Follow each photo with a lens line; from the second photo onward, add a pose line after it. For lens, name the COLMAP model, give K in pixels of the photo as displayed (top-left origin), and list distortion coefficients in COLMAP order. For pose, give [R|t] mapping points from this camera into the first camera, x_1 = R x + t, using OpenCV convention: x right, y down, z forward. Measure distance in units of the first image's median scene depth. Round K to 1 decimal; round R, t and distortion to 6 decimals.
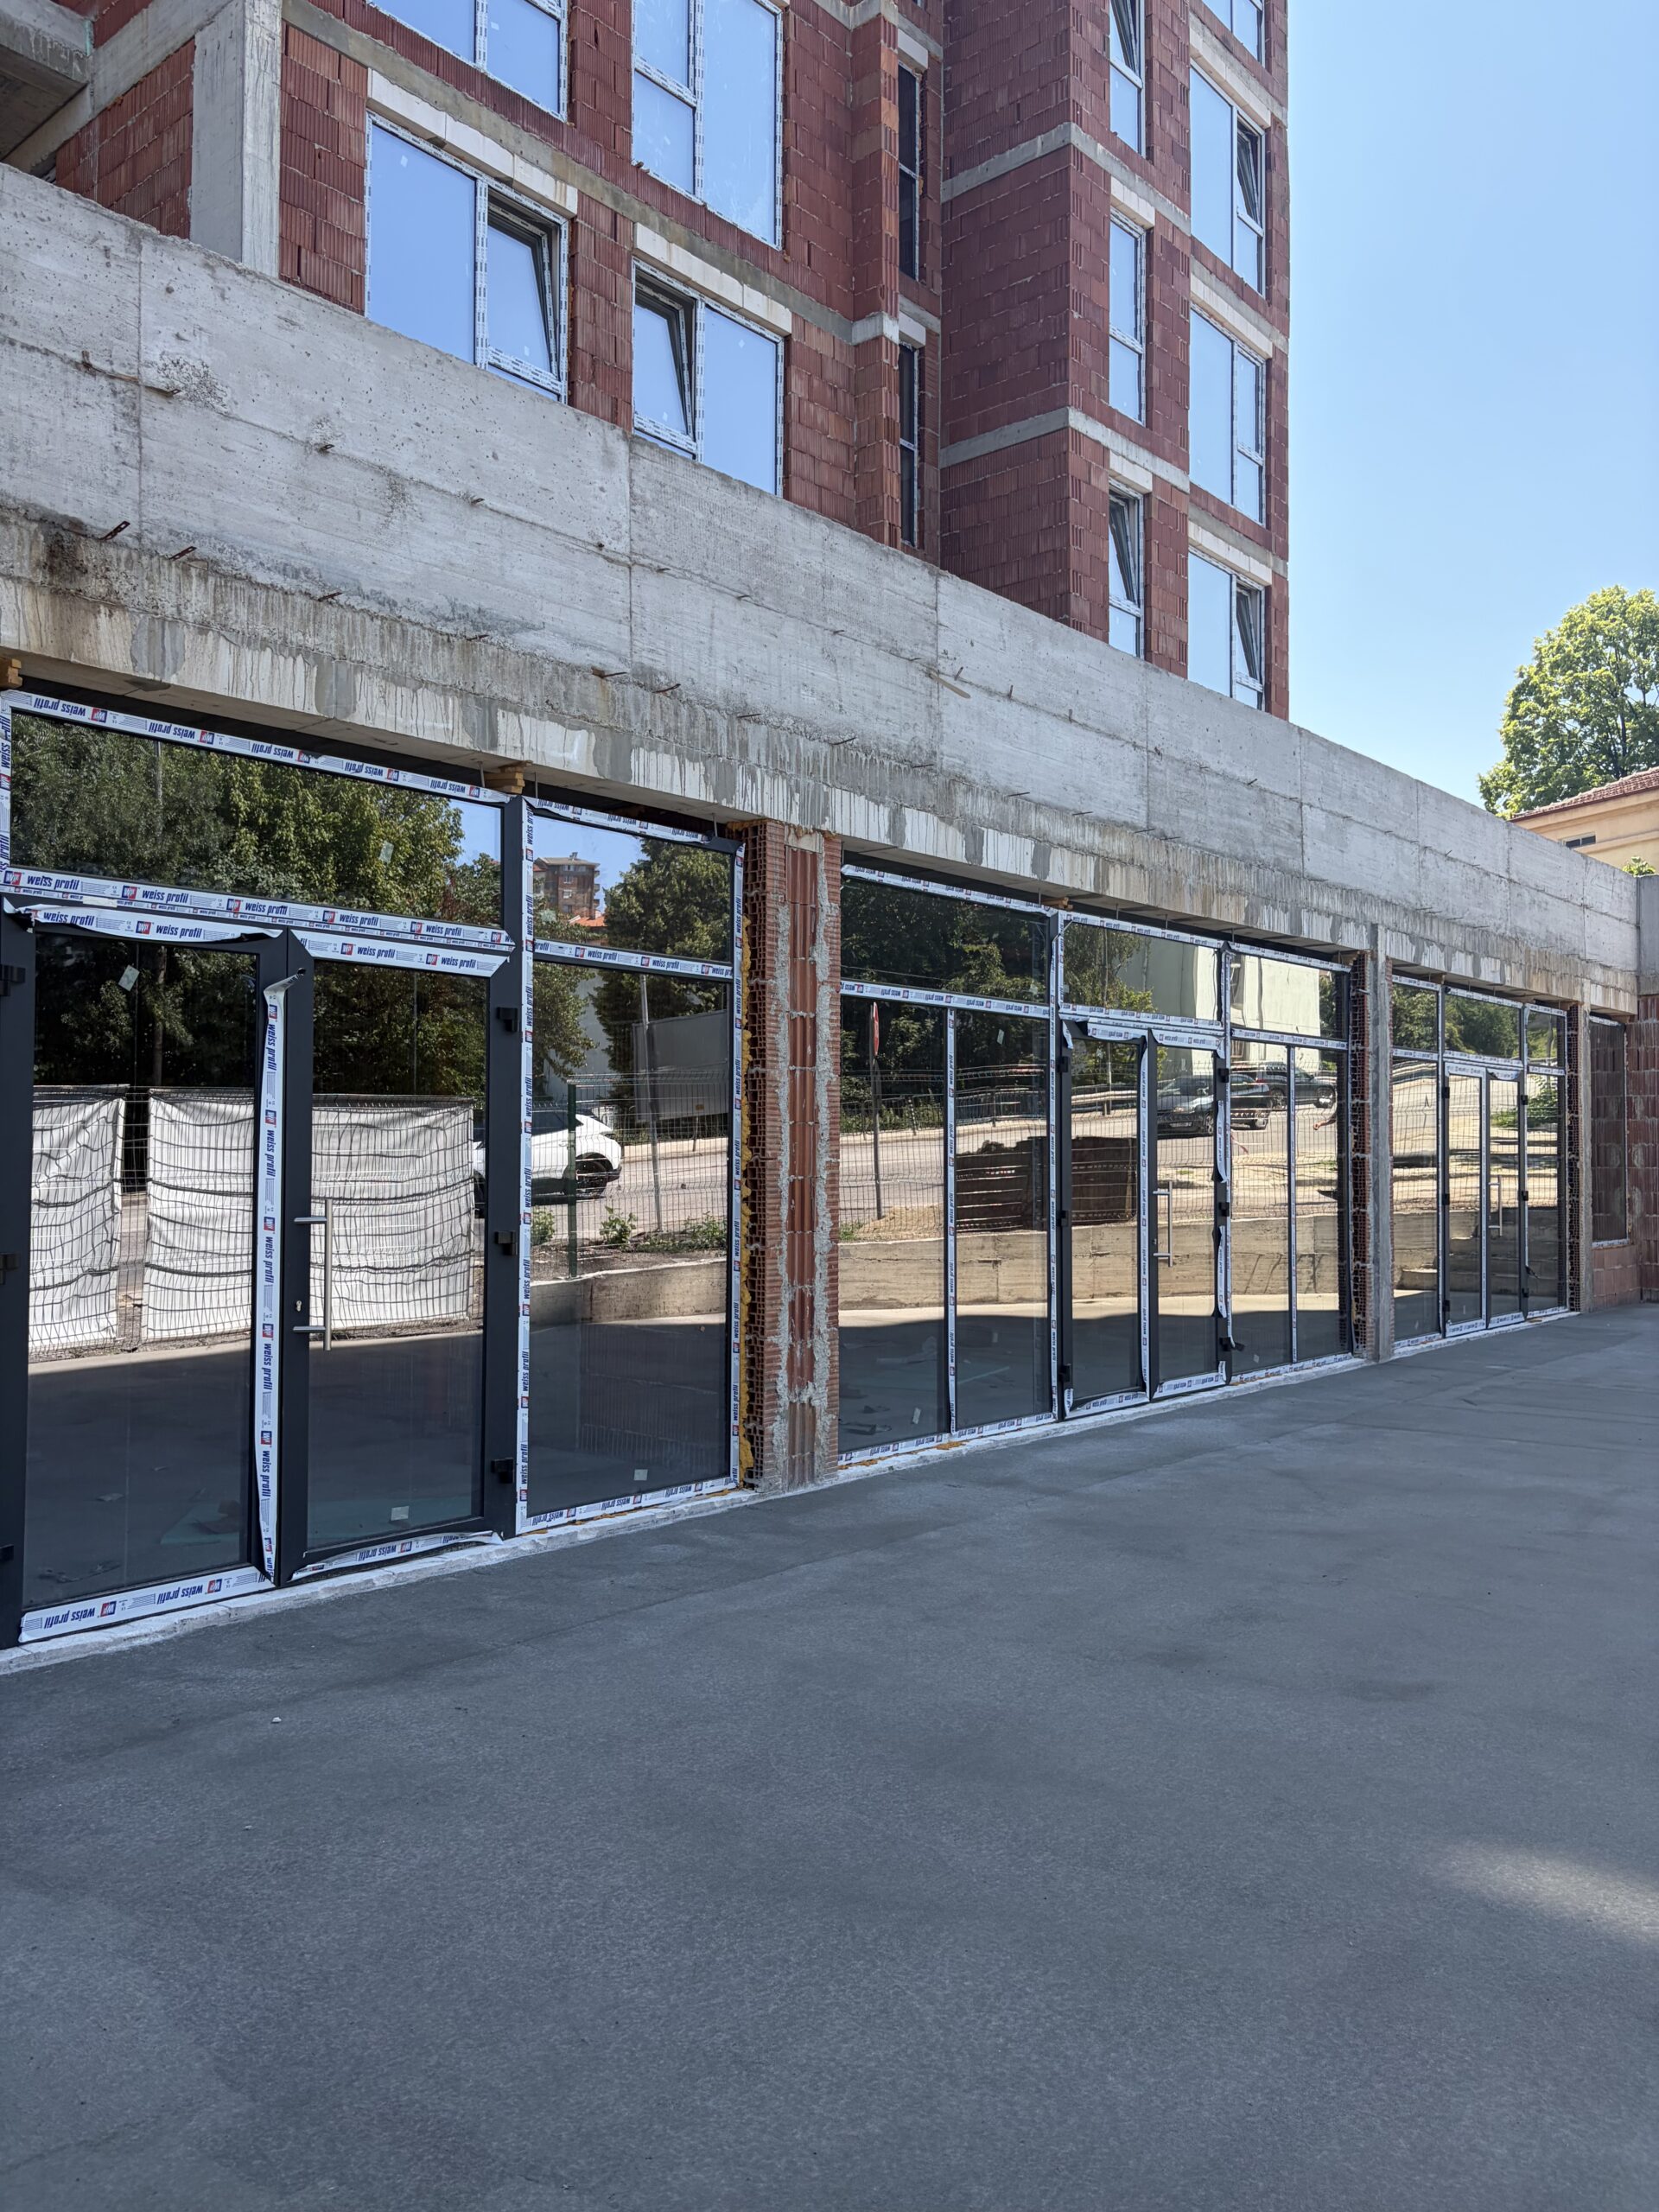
lens RADIAL K [[1673.7, 0, 819.4], [0, 1673.7, 1119.8], [0, 0, 1]] dist [0.042008, -0.048271]
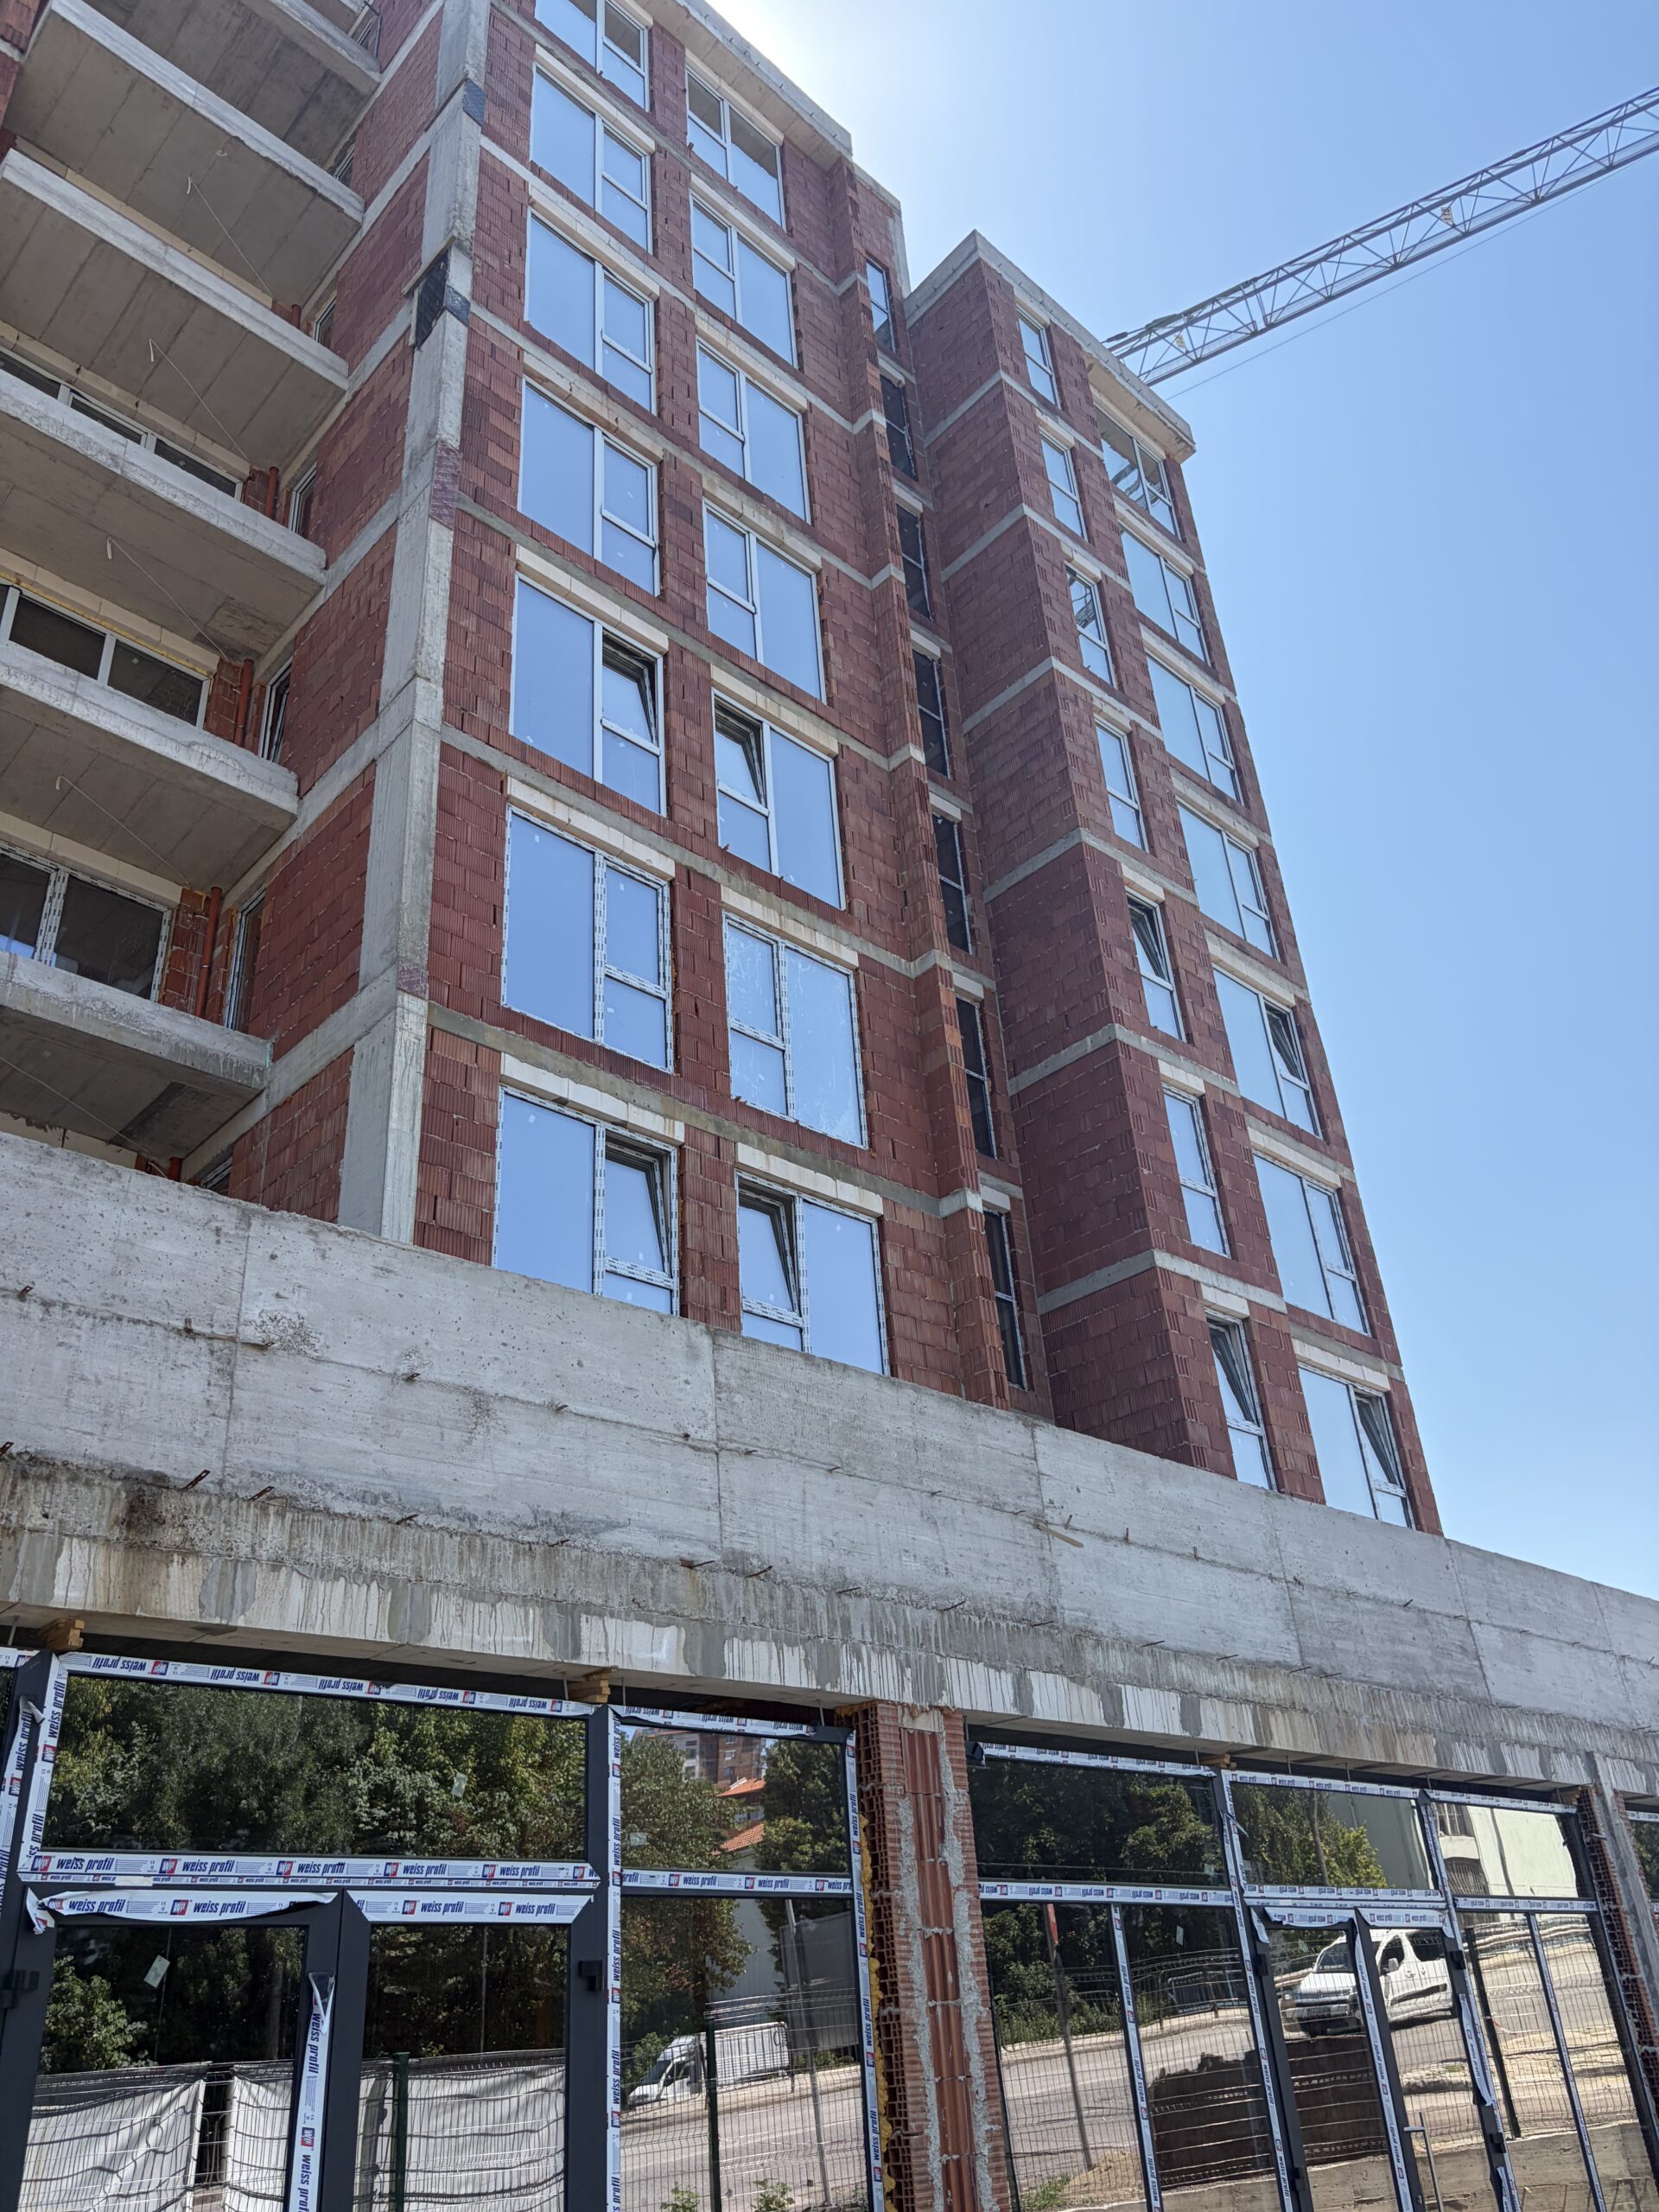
lens RADIAL K [[1673.7, 0, 824.4], [0, 1673.7, 1110.4], [0, 0, 1]] dist [0.042008, -0.048271]
pose [[0.992554, -0.107823, -0.056657, 0.019826], [0.067849, 0.875745, -0.477983, -0.017024], [0.101155, 0.470580, 0.876540, 0.022656]]
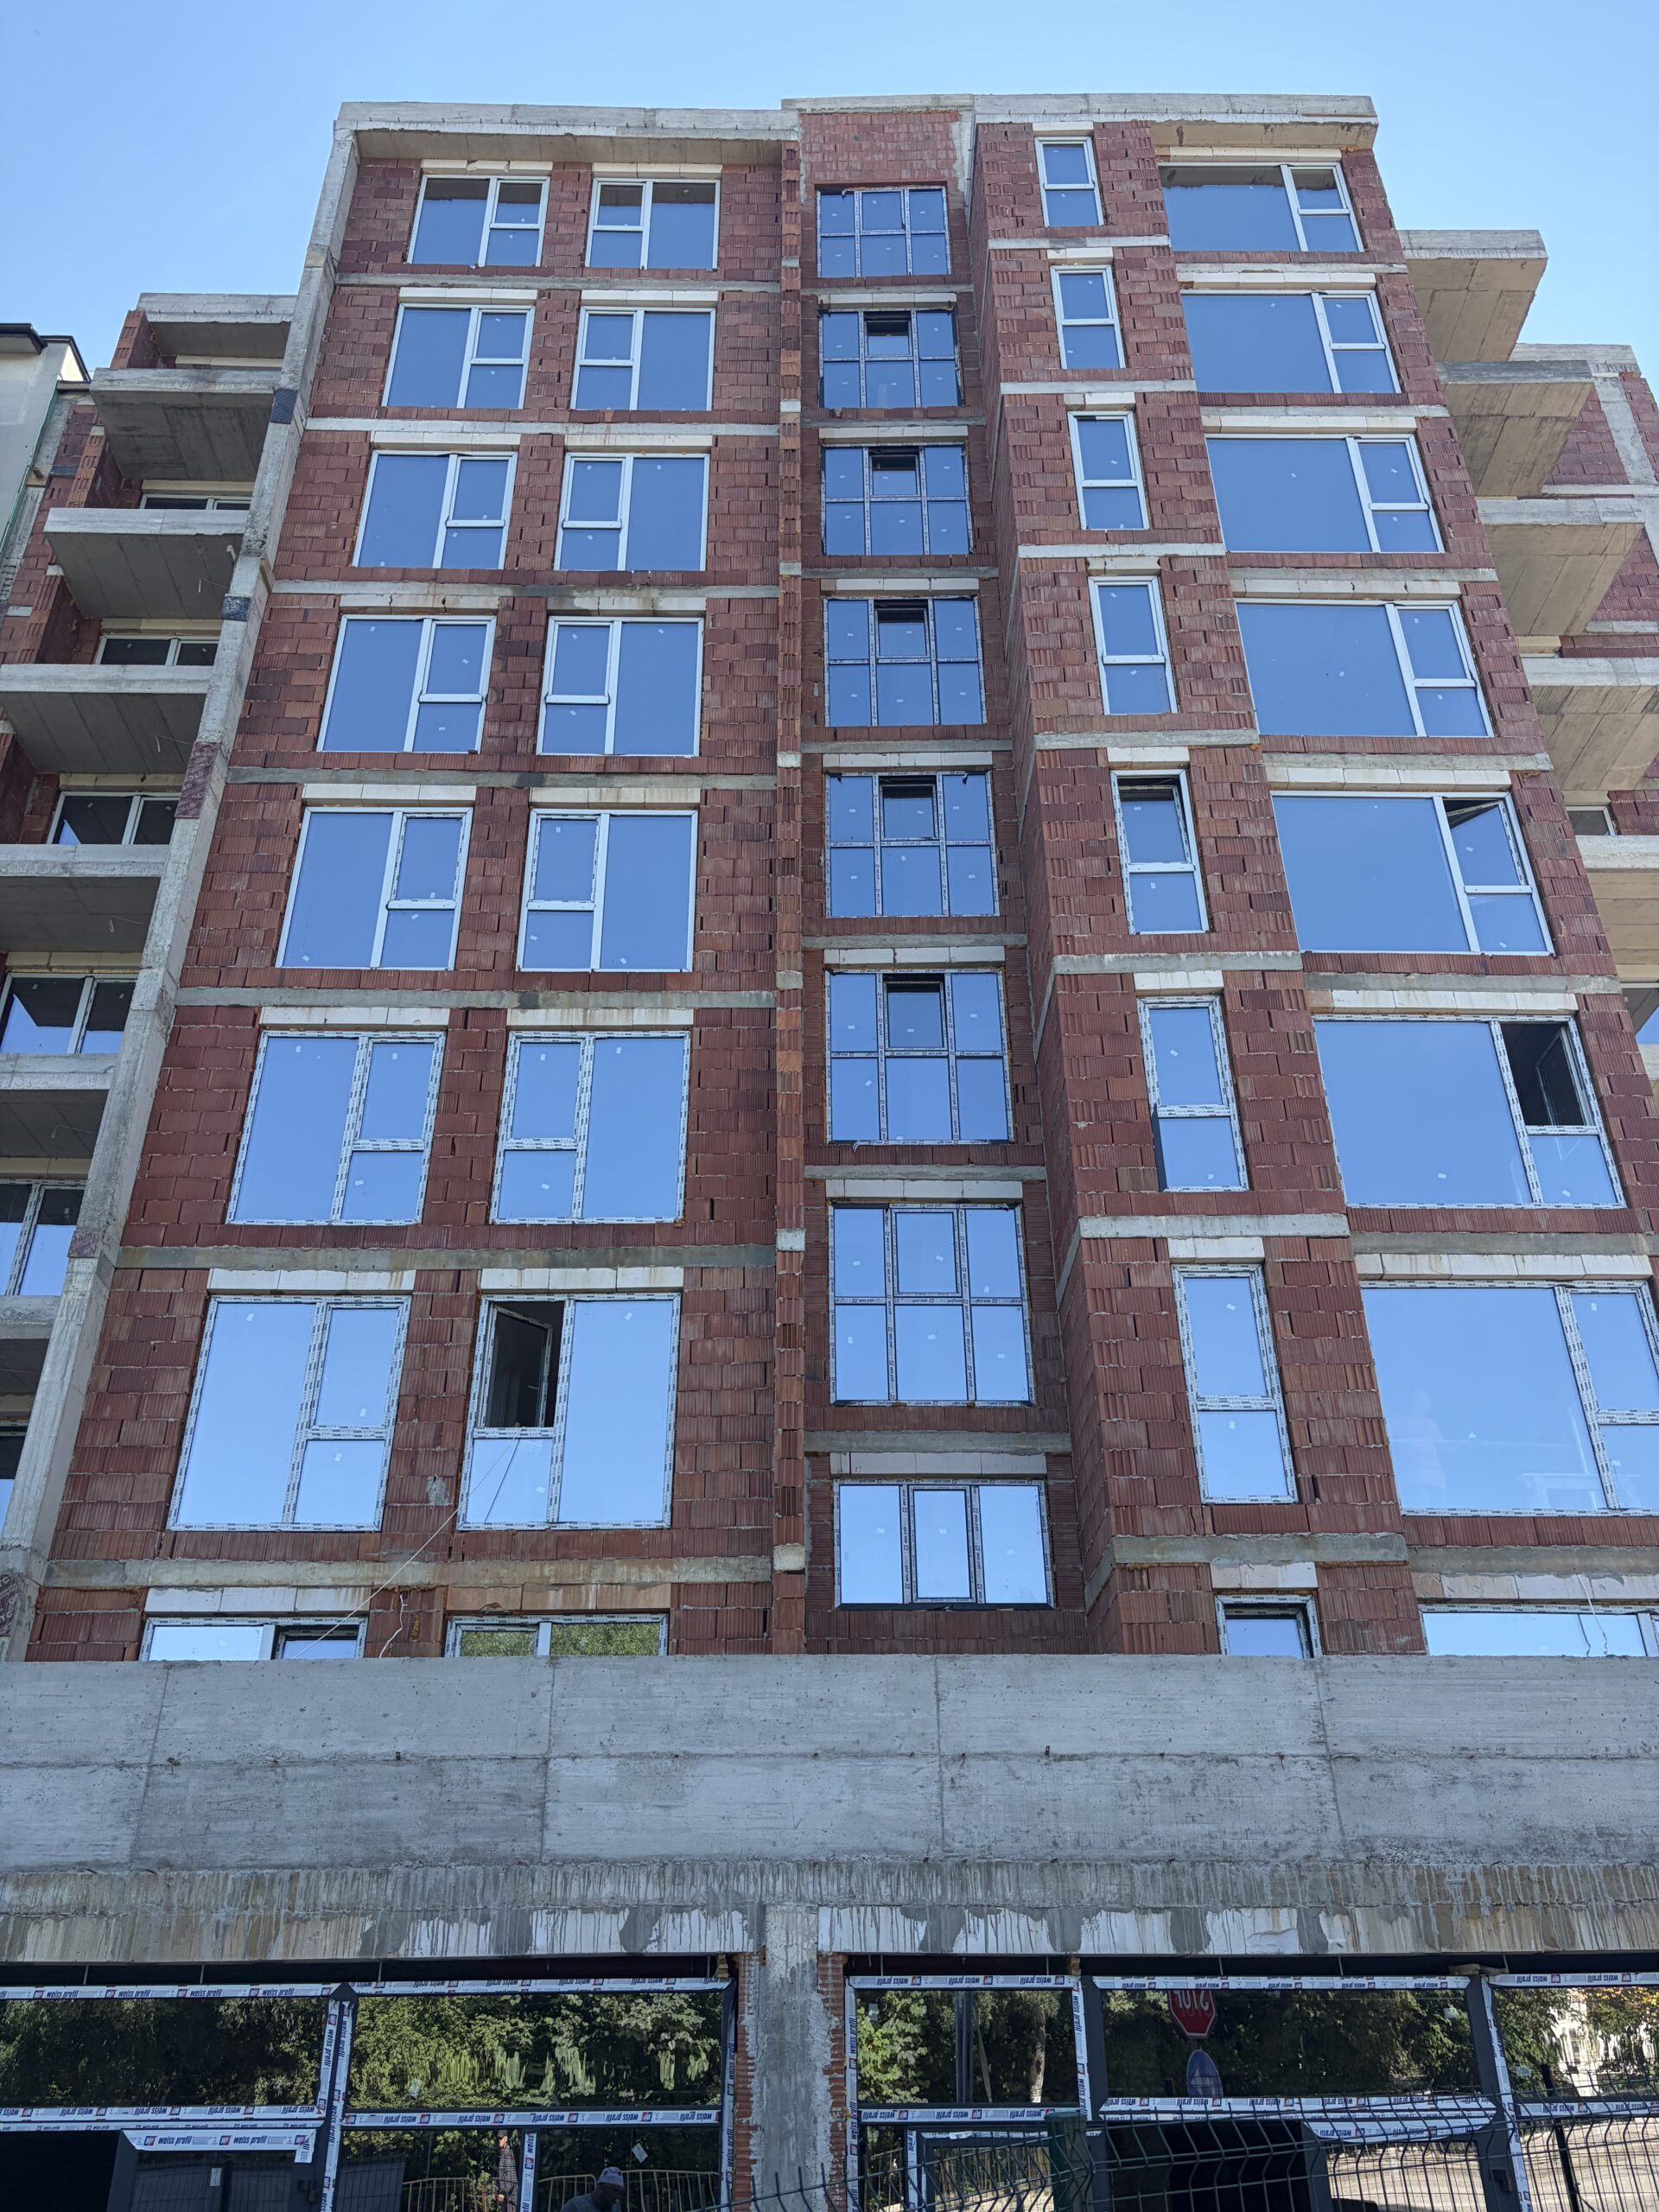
lens RADIAL K [[1673.7, 0, 817.0], [0, 1673.7, 1113.2], [0, 0, 1]] dist [0.042008, -0.048271]
pose [[0.660943, -0.381182, -0.646417, 1.101124], [0.022364, 0.871011, -0.490755, -0.072607], [0.750103, 0.309904, 0.584213, 0.619509]]
